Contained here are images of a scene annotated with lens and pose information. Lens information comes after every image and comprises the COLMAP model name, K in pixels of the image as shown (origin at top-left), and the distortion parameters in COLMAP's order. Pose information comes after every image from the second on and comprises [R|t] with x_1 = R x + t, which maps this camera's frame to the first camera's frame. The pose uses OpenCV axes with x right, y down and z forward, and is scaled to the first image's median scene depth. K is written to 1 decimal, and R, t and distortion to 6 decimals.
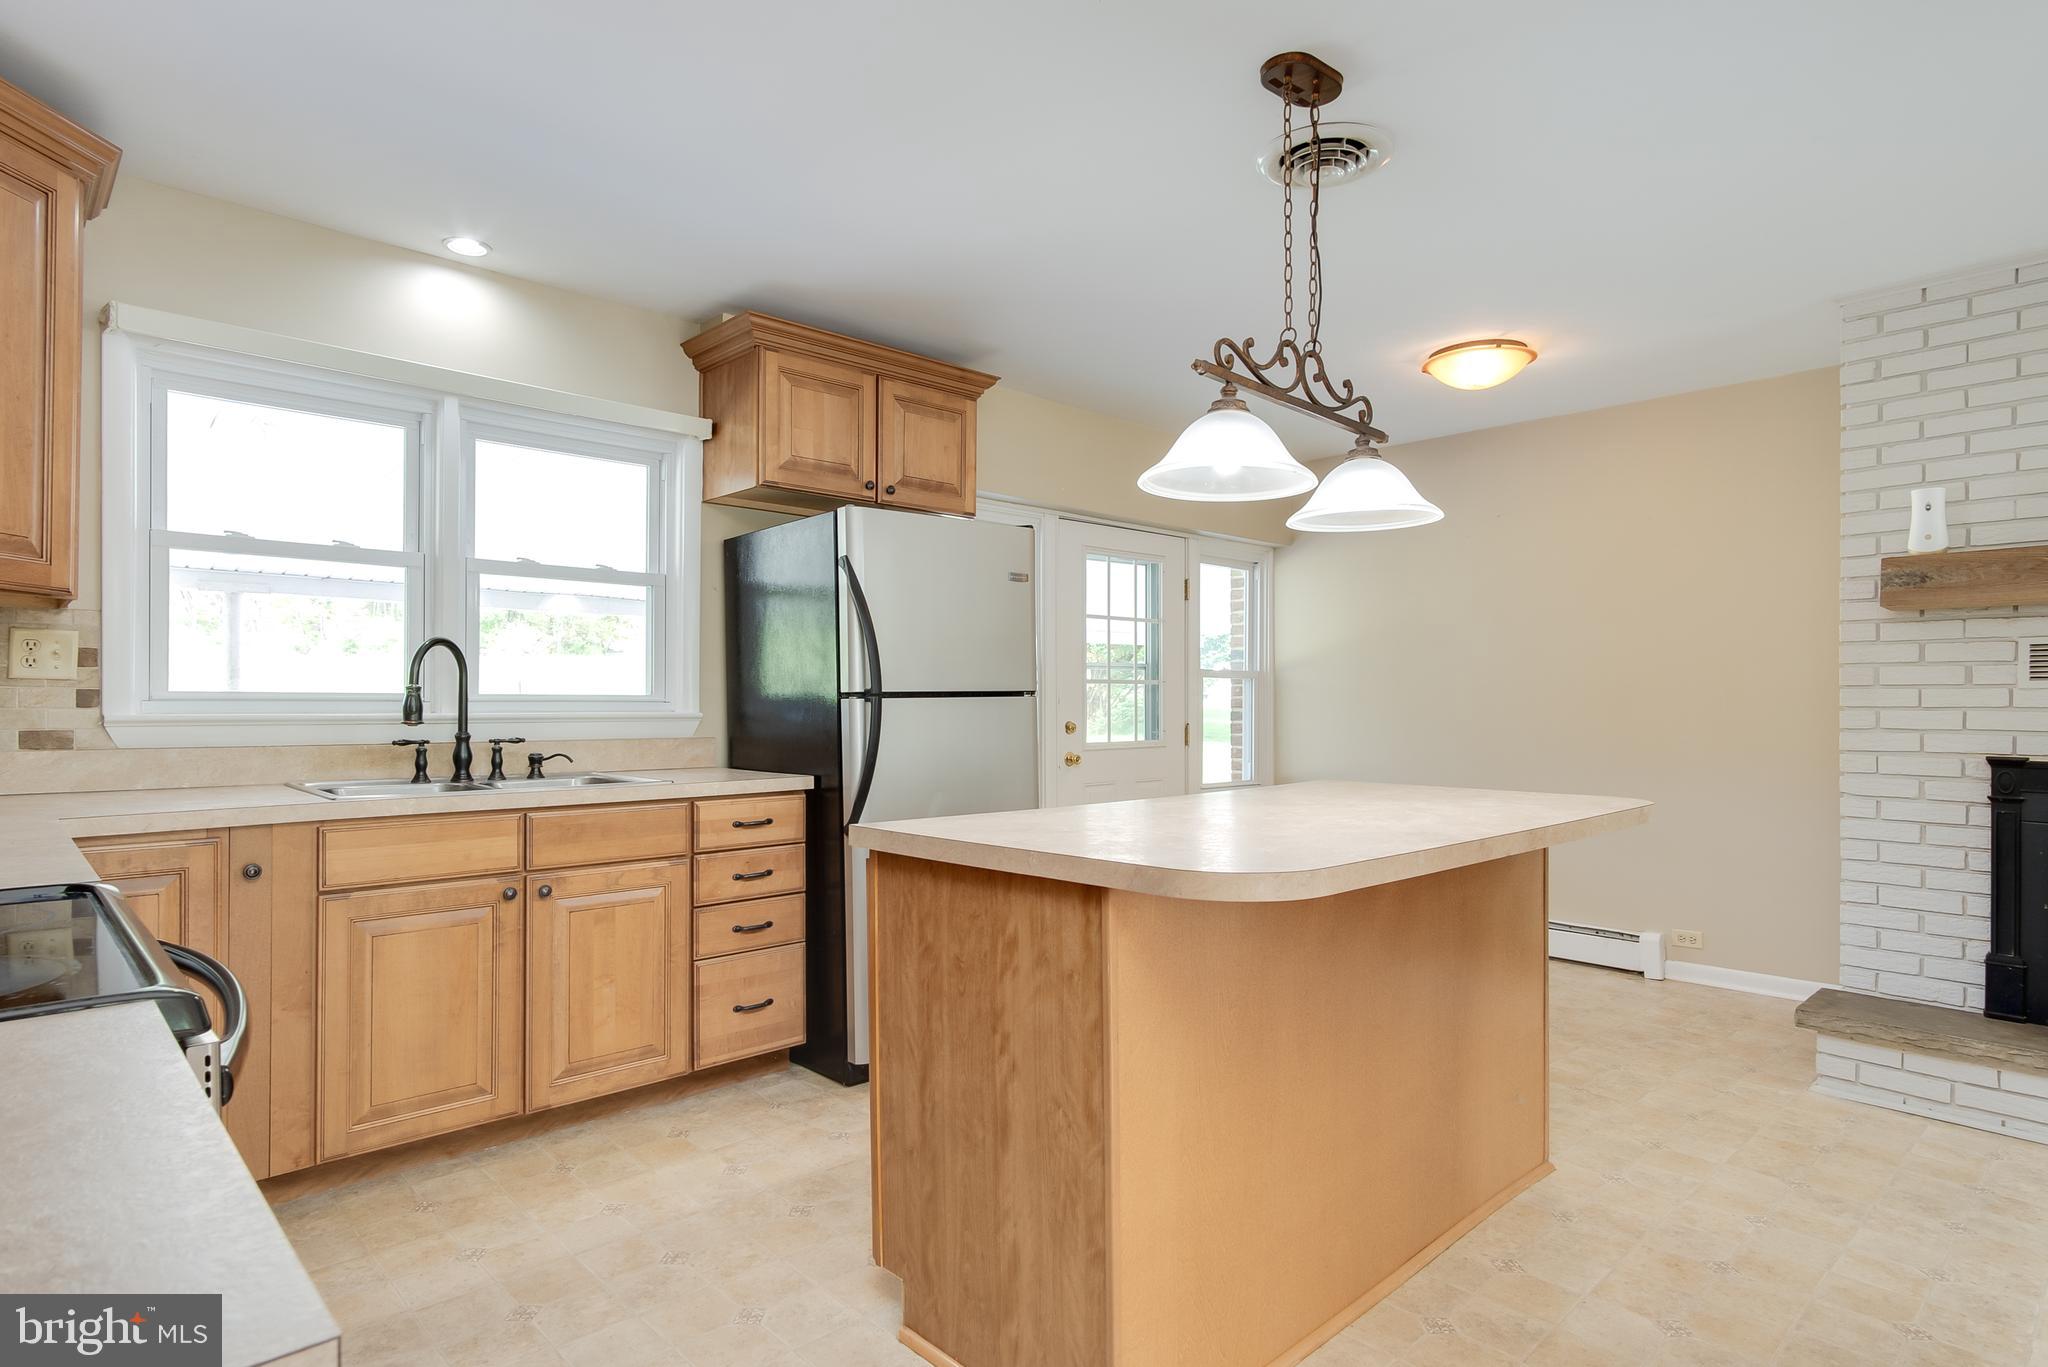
lens RADIAL K [[1086.6, 0, 1034.7], [0, 1086.6, 697.7], [0, 0, 1]] dist [0.006728, 0.001286]
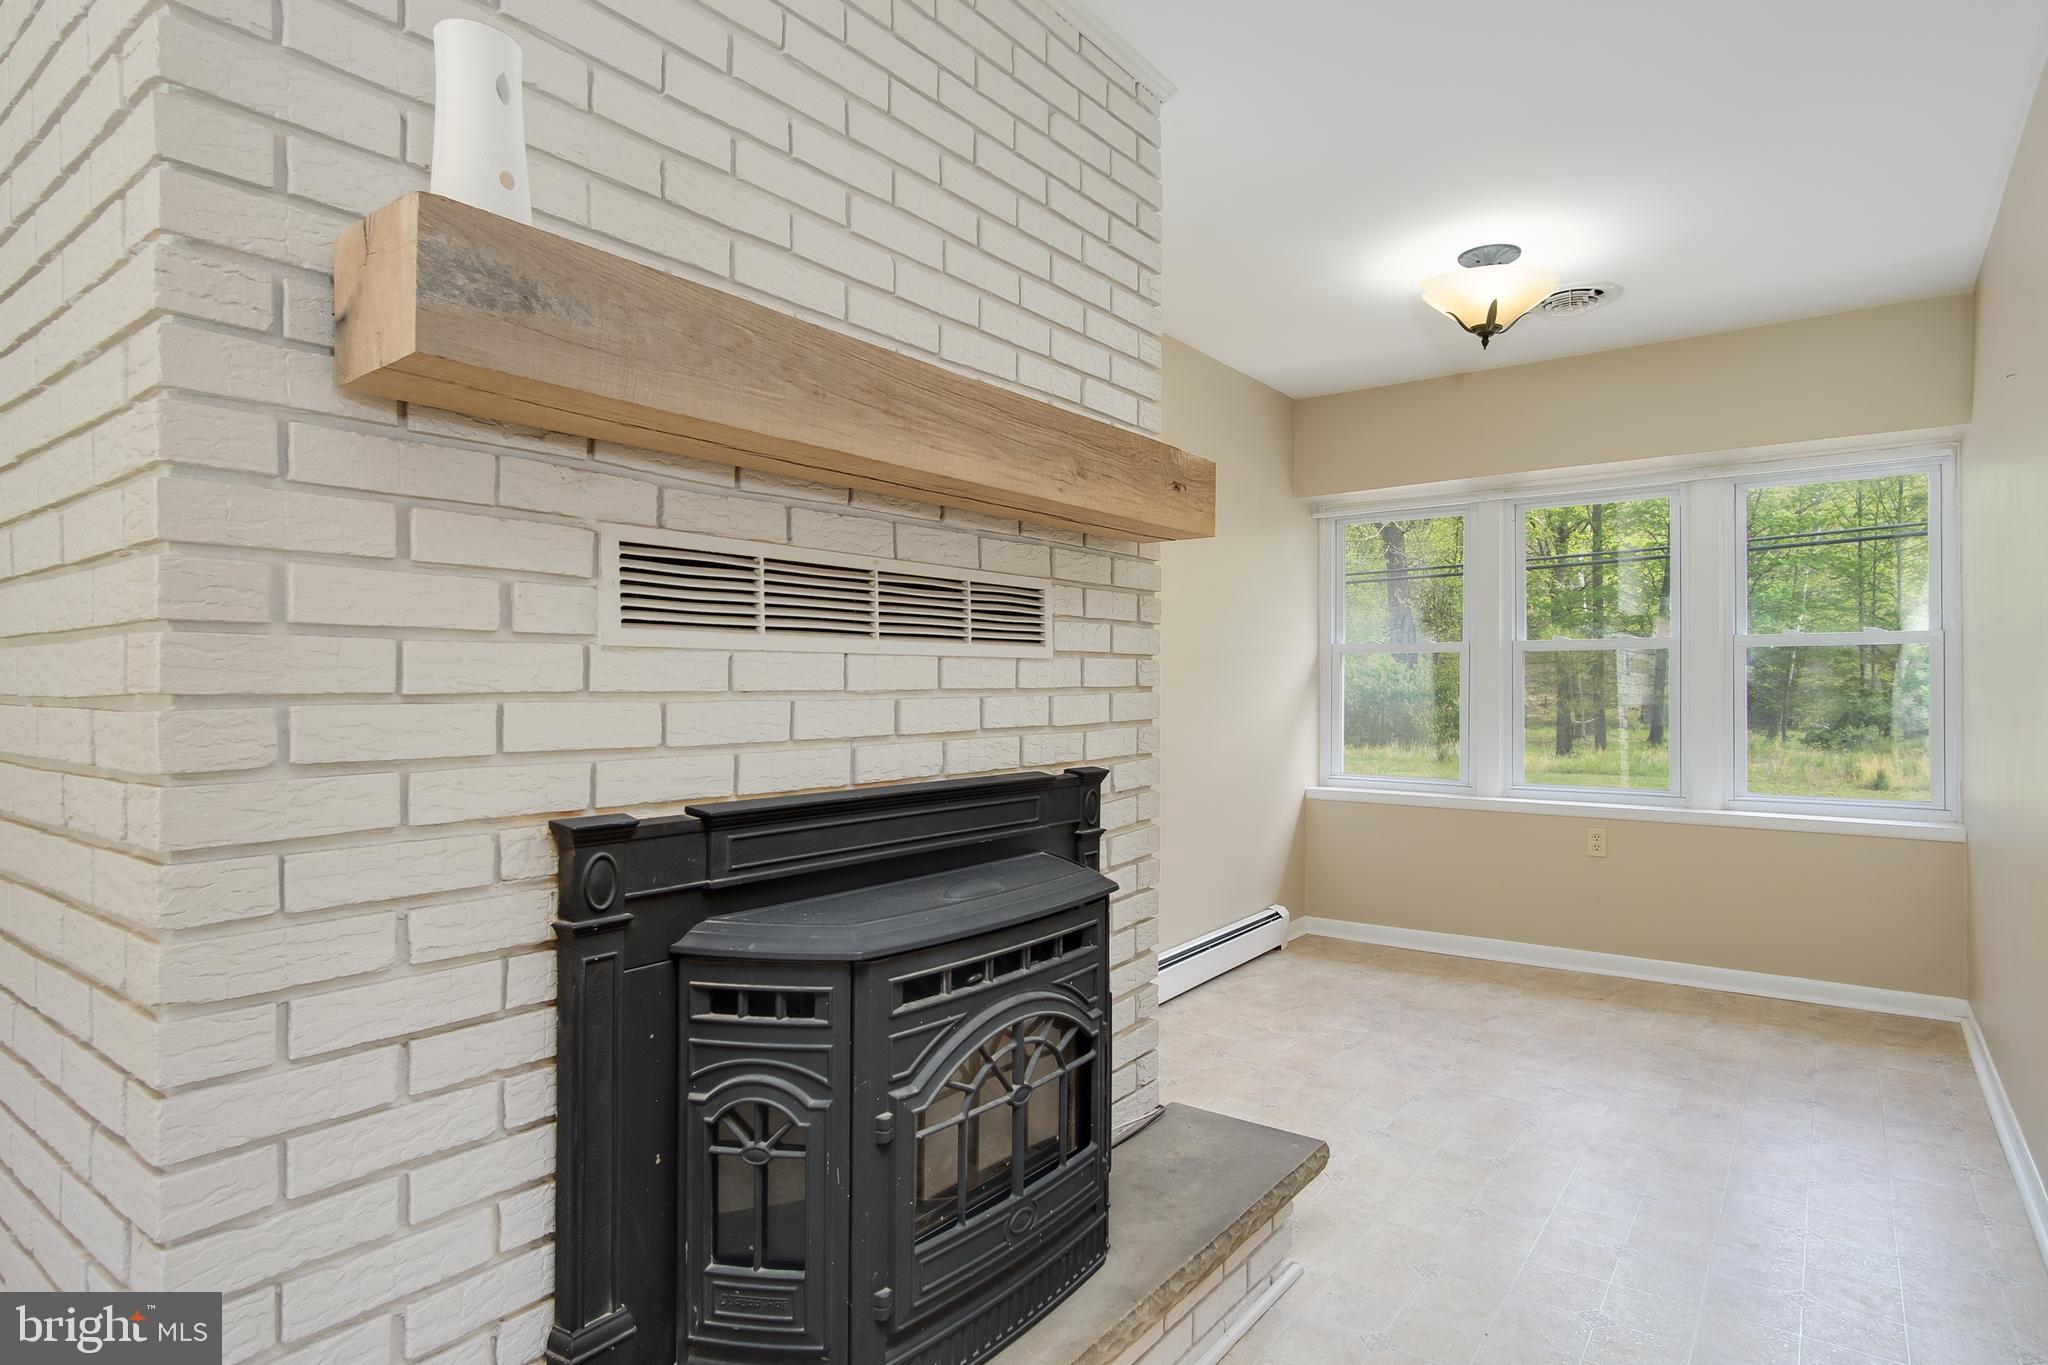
lens RADIAL K [[1086.6, 0, 1027.7], [0, 1086.6, 686.6], [0, 0, 1]] dist [0.006728, 0.001286]
pose [[-0.170093, -0.000621, 0.985428, 0.464947], [0.004915, 0.999987, 0.001479, 0.006797], [-0.985416, 0.005095, -0.170088, 0.896128]]
